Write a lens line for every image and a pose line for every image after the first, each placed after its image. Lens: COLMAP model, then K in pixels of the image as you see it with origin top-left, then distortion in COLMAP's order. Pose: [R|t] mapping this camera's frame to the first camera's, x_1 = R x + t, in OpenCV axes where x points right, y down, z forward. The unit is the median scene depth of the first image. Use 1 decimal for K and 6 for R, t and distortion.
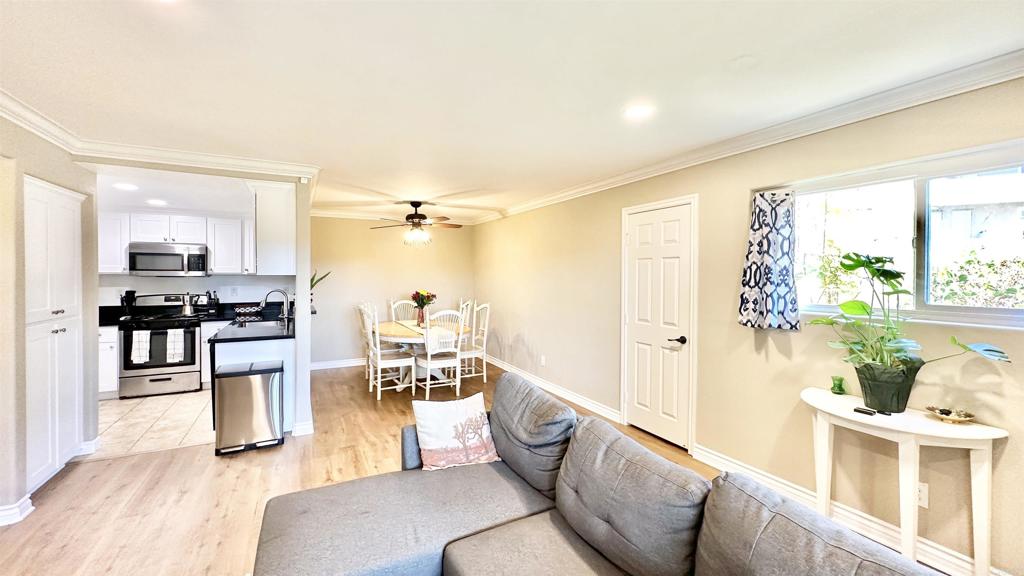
lens RADIAL K [[407.3, 0, 512.6], [0, 407.3, 277.9], [0, 0, 1]] dist [0.000014, 0.000061]
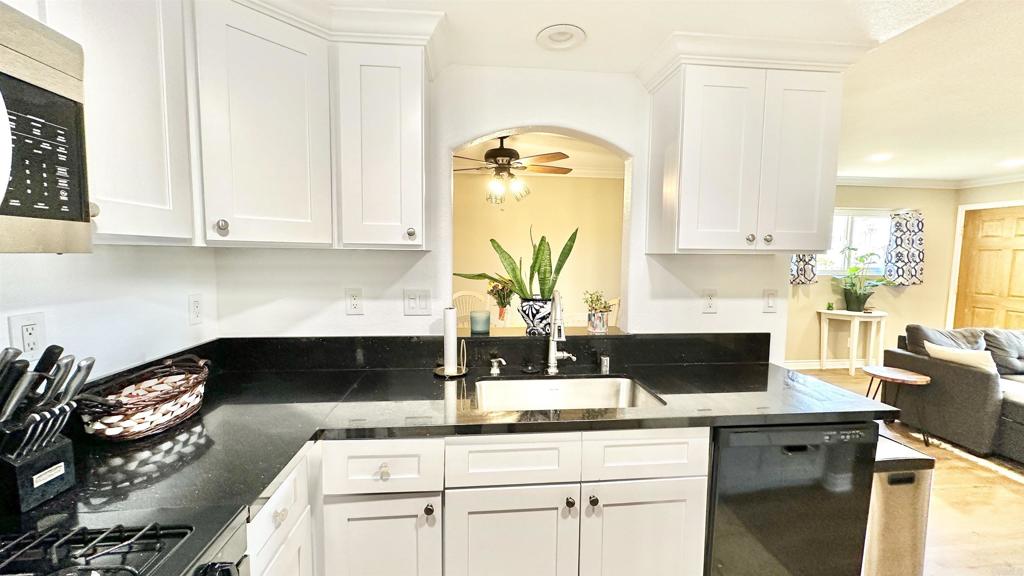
lens RADIAL K [[408.6, 0, 512.0], [0, 408.6, 288.0], [0, 0, 1]] dist [-0.001092, 0.000089]
pose [[0.371951, -0.075854, 0.925148, -0.863562], [-0.003144, 0.996547, 0.082972, -0.004555], [-0.928247, -0.033770, 0.370428, 0.830007]]
